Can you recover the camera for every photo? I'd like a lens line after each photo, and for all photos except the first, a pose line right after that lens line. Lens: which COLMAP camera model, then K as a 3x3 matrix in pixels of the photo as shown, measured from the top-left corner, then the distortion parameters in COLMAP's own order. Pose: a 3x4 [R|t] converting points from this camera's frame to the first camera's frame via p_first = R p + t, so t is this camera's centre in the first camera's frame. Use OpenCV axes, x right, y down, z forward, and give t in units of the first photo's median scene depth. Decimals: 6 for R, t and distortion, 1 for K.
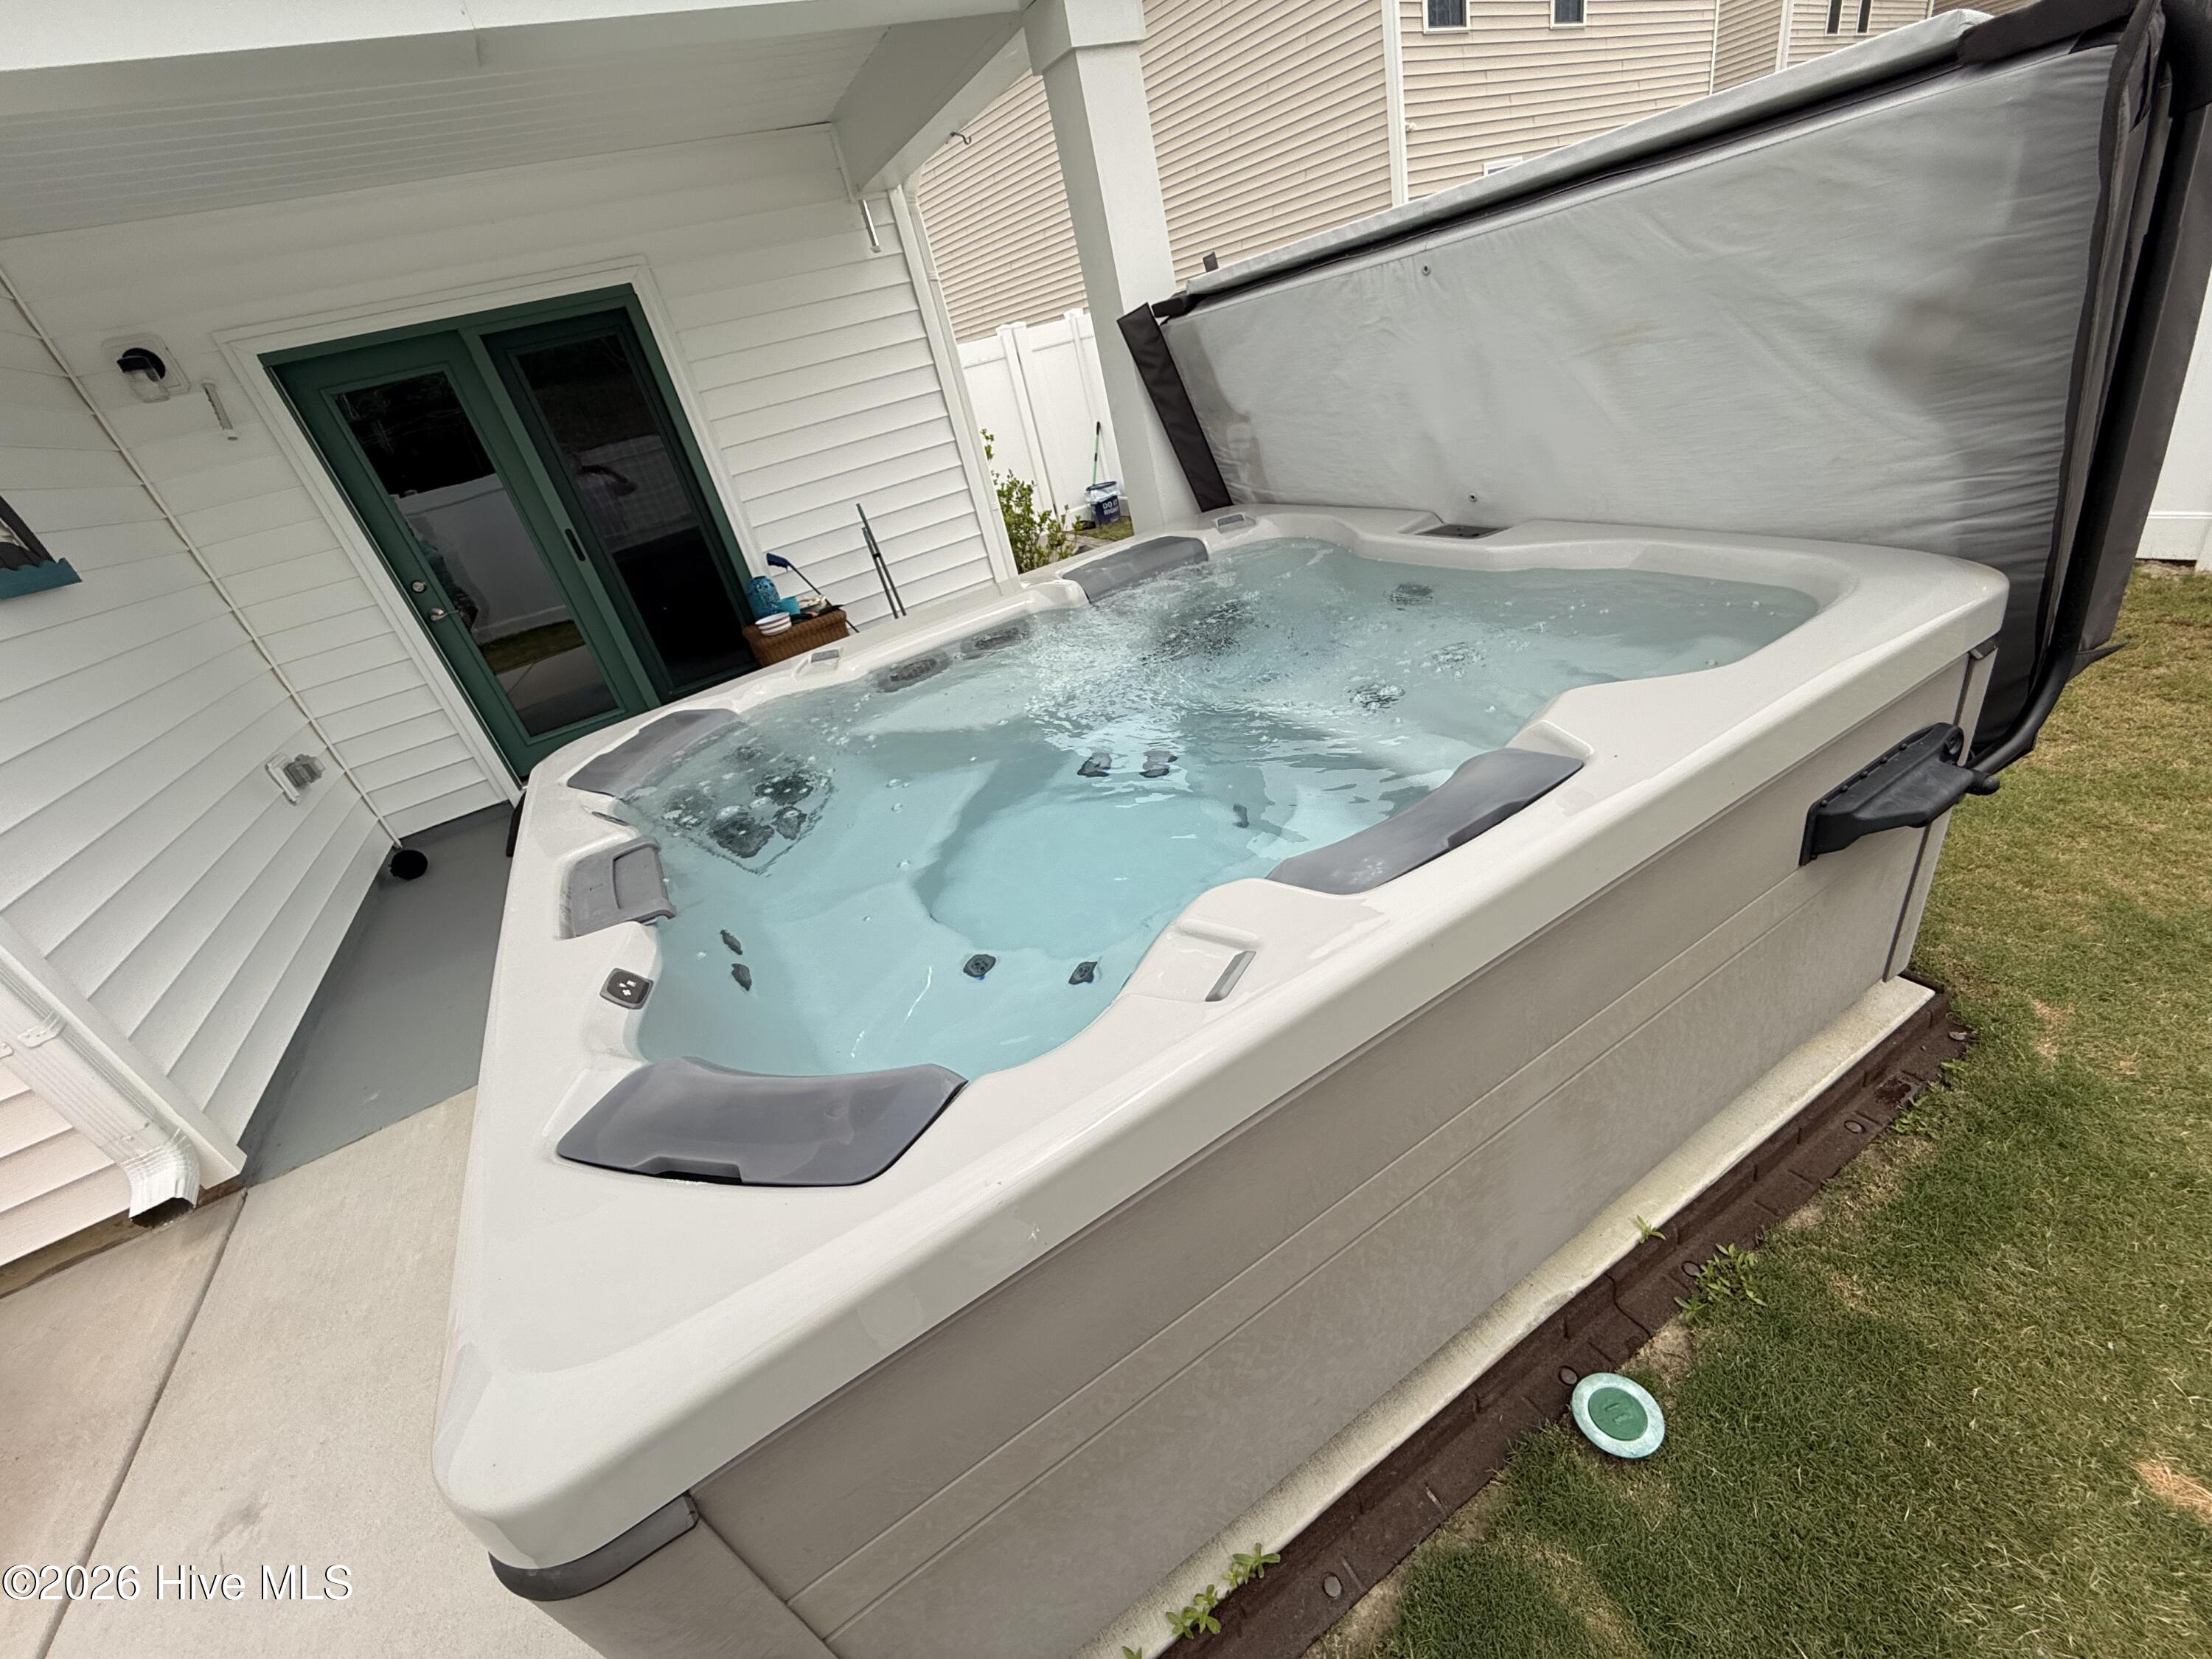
lens RADIAL K [[882.3, 0, 1111.4], [0, 882.3, 826.1], [0, 0, 1]] dist [0.000599, 0.000017]
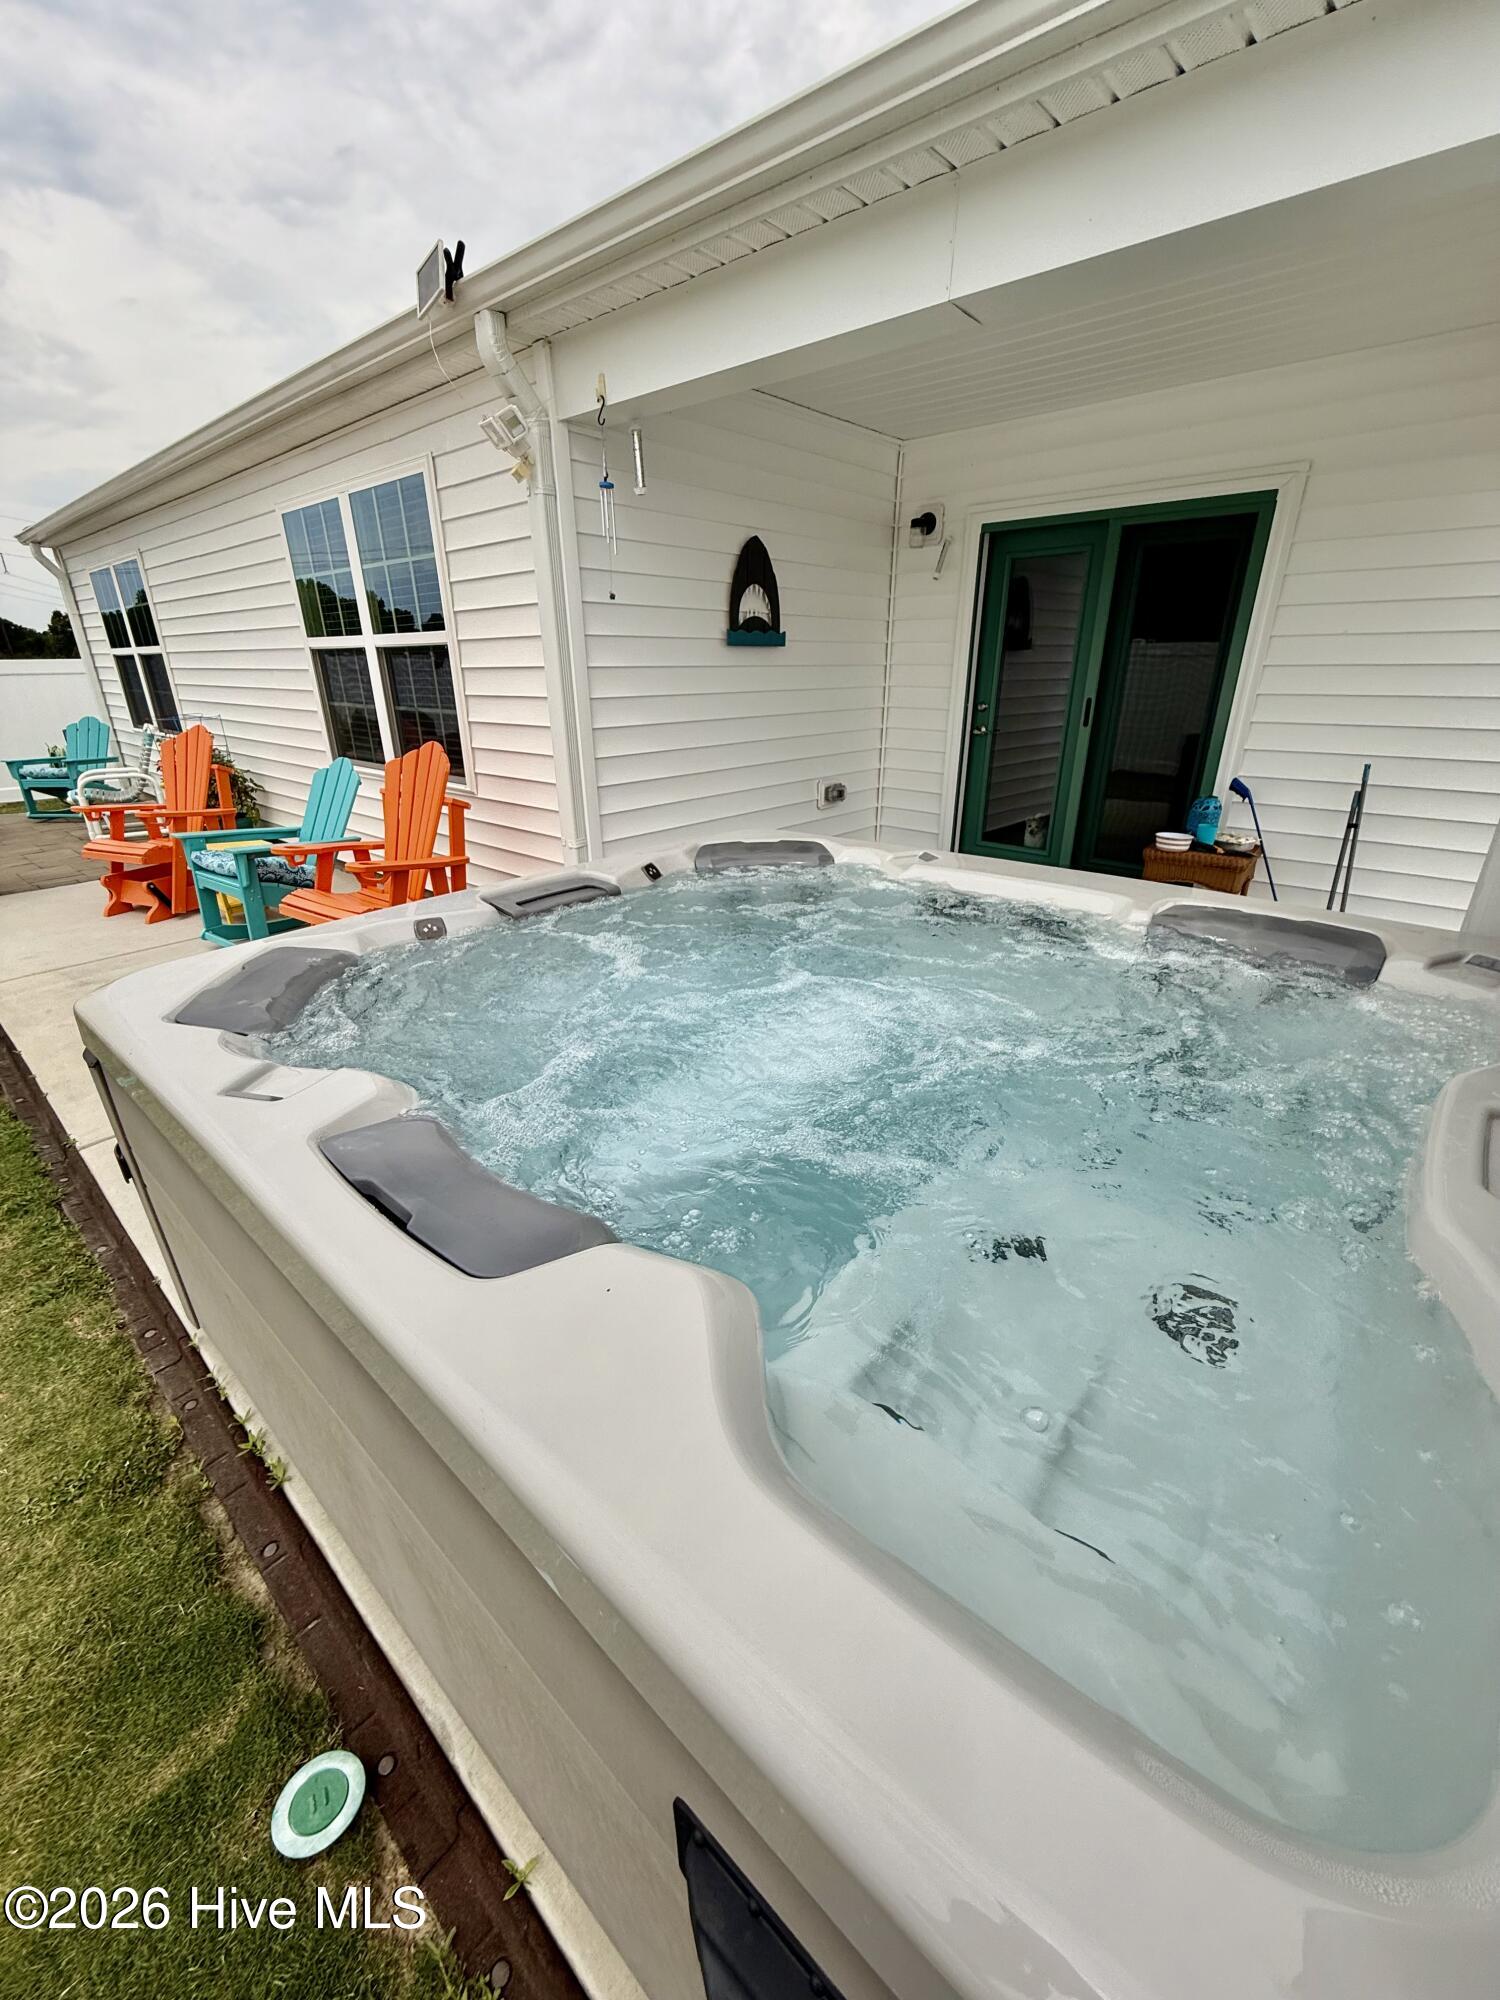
lens RADIAL K [[797.8, 0, 755.5], [0, 797.8, 1004.3], [0, 0, 1]] dist [0.000599, 0.000017]
pose [[0.324057, 0.561647, -0.761275, 0.292309], [-0.519097, 0.778304, 0.353243, -0.182394], [0.790902, 0.280704, 0.543764, 0.214389]]
